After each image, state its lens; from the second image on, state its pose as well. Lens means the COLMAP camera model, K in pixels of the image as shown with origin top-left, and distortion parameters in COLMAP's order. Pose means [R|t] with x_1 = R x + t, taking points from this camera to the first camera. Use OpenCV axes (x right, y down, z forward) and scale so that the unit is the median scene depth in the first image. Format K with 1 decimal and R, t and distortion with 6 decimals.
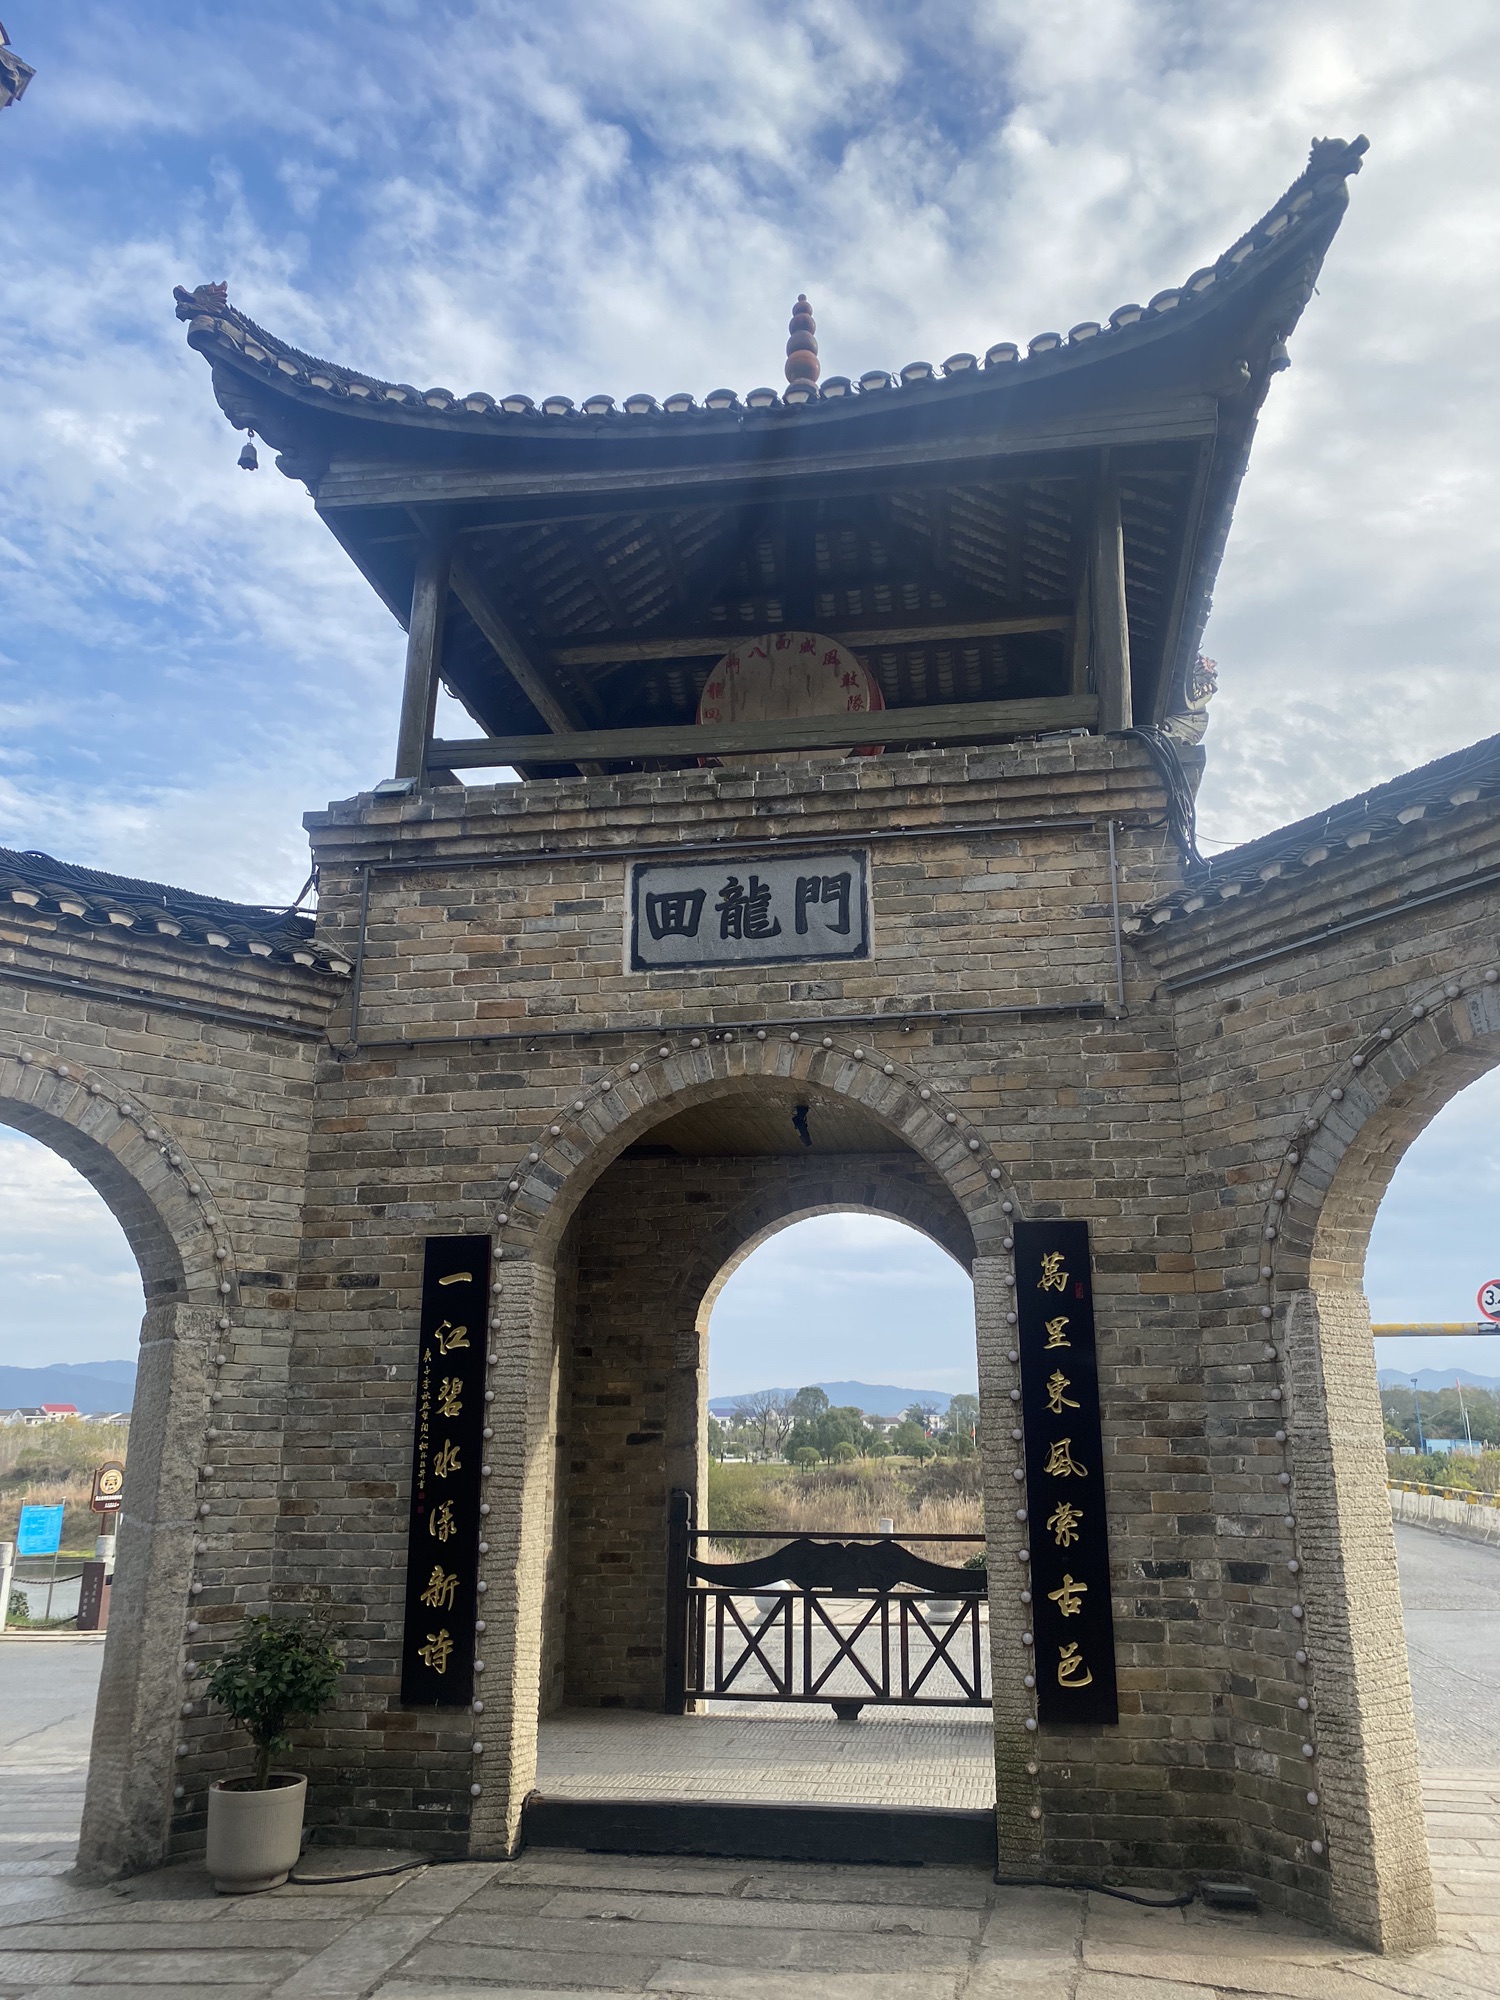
lens RADIAL K [[1481.8, 0, 768.8], [0, 1481.8, 1004.0], [0, 0, 1]] dist [0.133980, -0.294563]
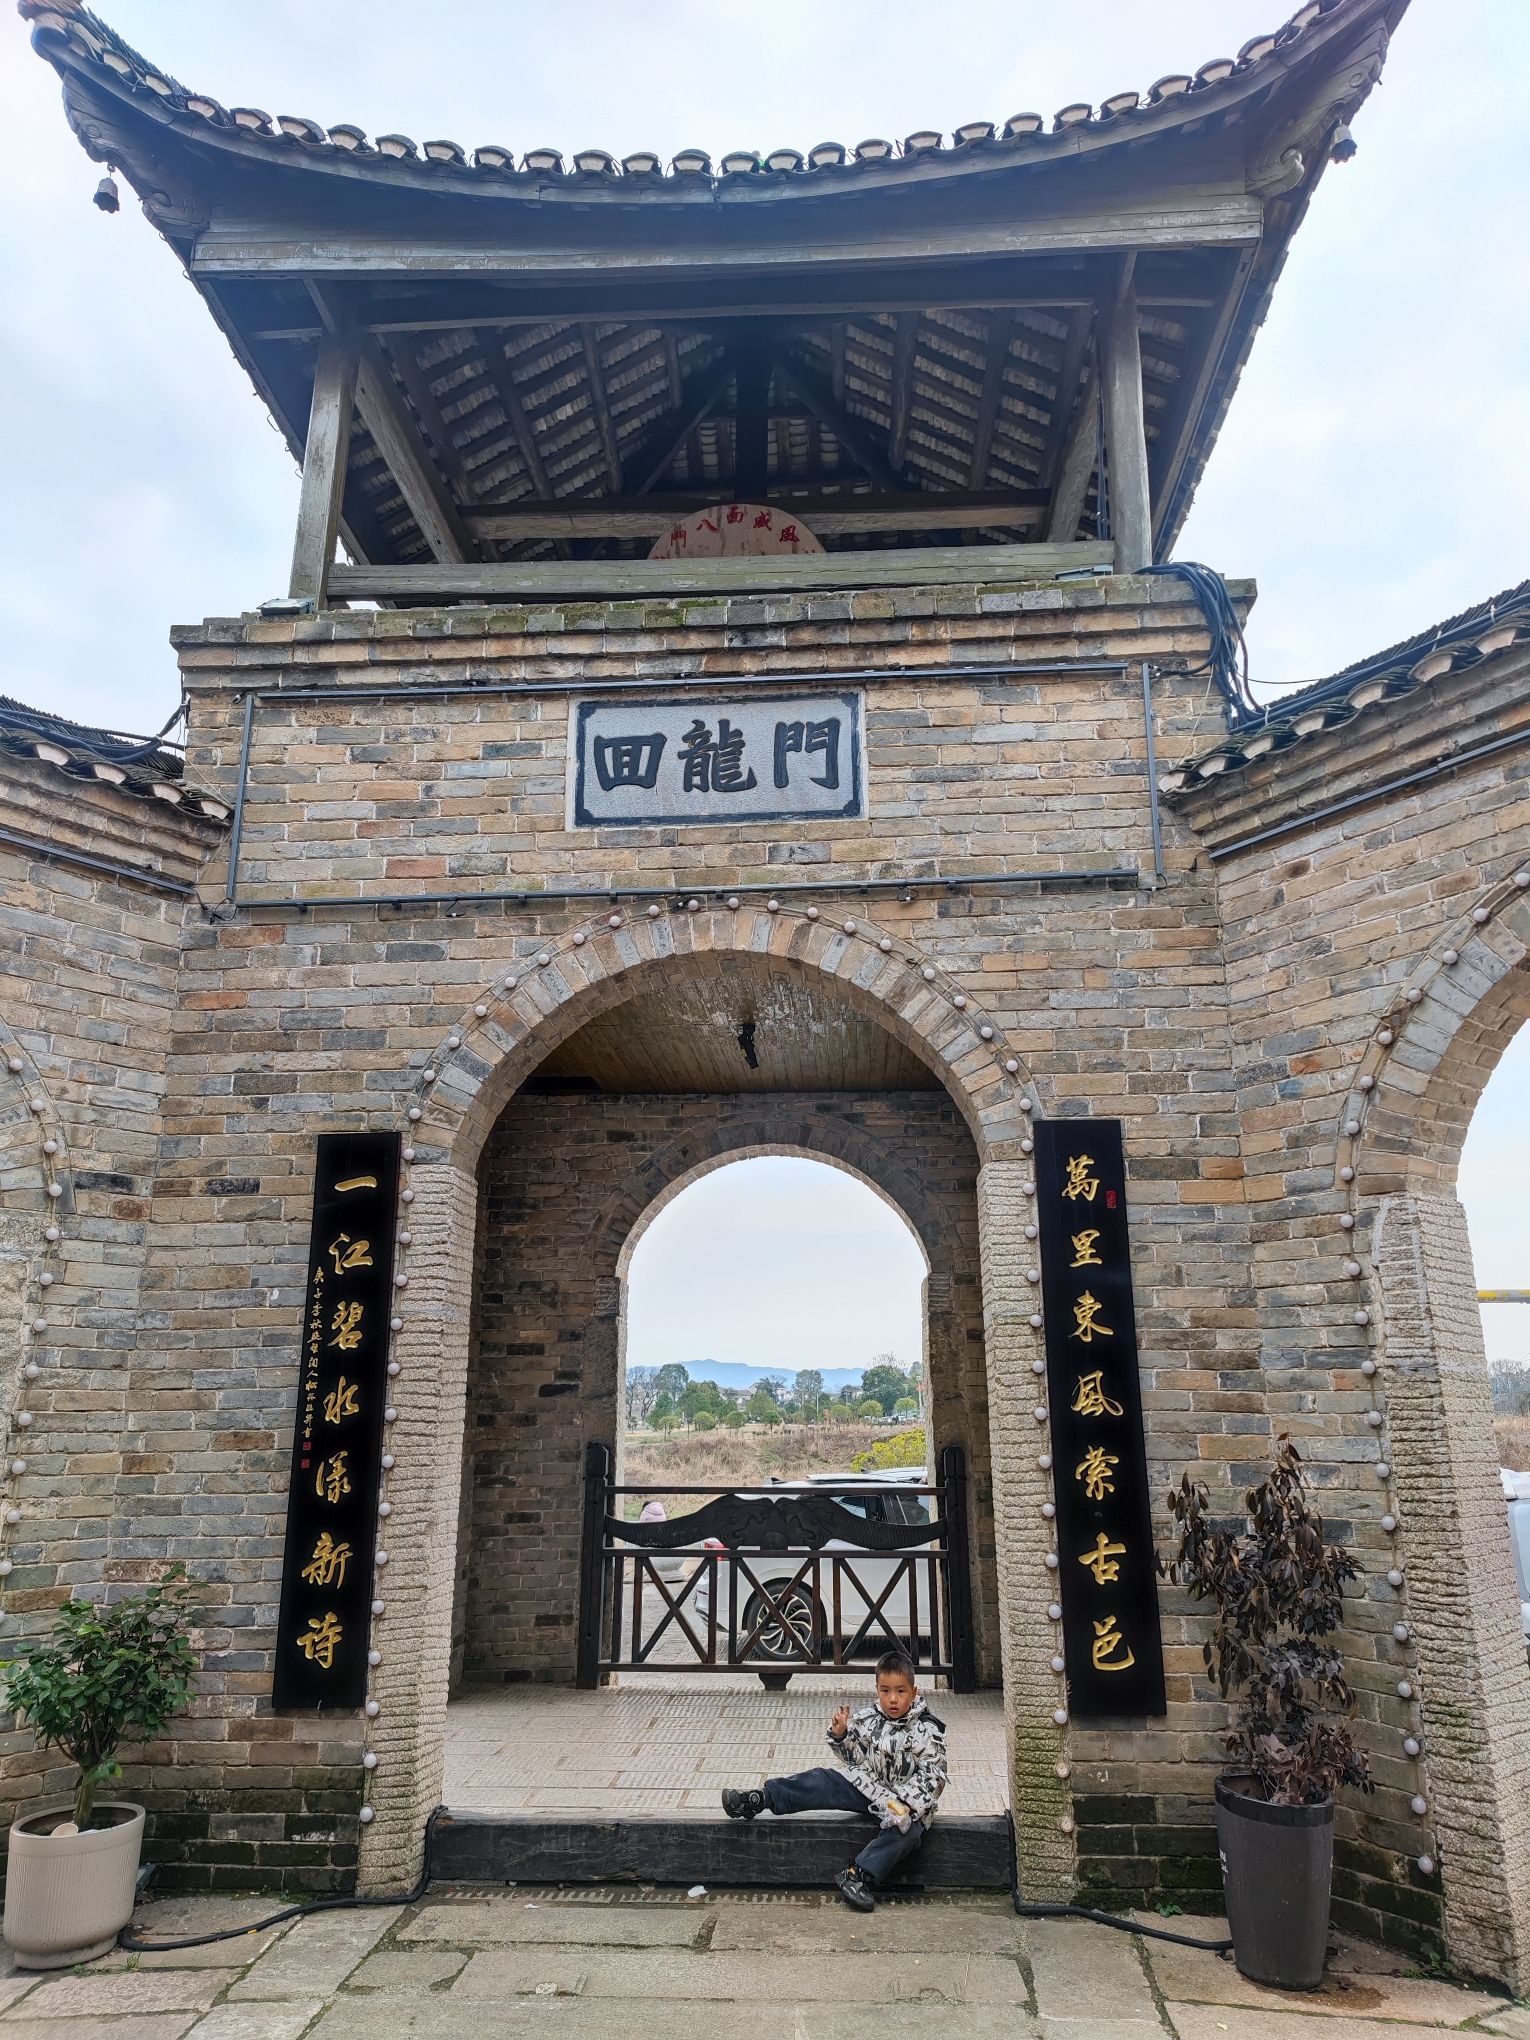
lens RADIAL K [[1326.2, 0, 771.4], [0, 1326.2, 1051.4], [0, 0, 1]] dist [0.092138, -0.076645]
pose [[0.994925, 0.022924, 0.097977, -0.055800], [-0.024955, 0.999497, 0.019551, 0.090617], [-0.097480, -0.021897, 0.994997, 0.248759]]
